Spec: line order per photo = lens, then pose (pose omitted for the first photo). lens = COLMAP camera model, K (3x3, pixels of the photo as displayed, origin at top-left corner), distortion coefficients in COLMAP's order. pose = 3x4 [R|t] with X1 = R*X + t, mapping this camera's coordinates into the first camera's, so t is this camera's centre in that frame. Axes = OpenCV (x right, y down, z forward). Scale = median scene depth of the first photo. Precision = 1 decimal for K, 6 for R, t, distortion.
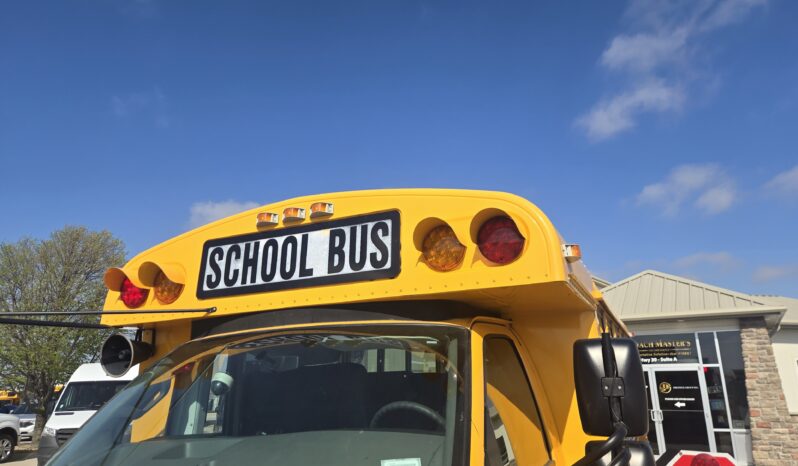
lens RADIAL K [[545.7, 0, 399.0], [0, 545.7, 233.0], [0, 0, 1]] dist [0.059204, 0.000041]
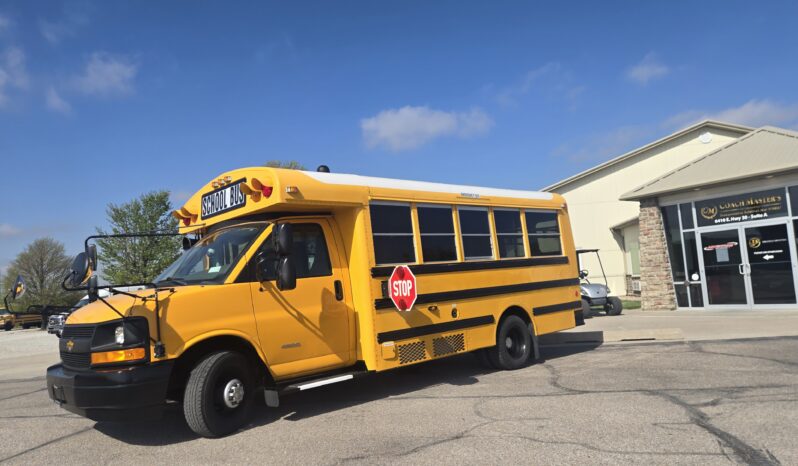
lens RADIAL K [[545.7, 0, 399.0], [0, 545.7, 233.0], [0, 0, 1]] dist [0.059204, 0.000041]
pose [[0.905016, -0.084055, -0.416990, 0.319696], [0.164810, 0.973003, 0.161563, -0.016555], [0.392152, -0.214942, 0.894437, -0.188715]]
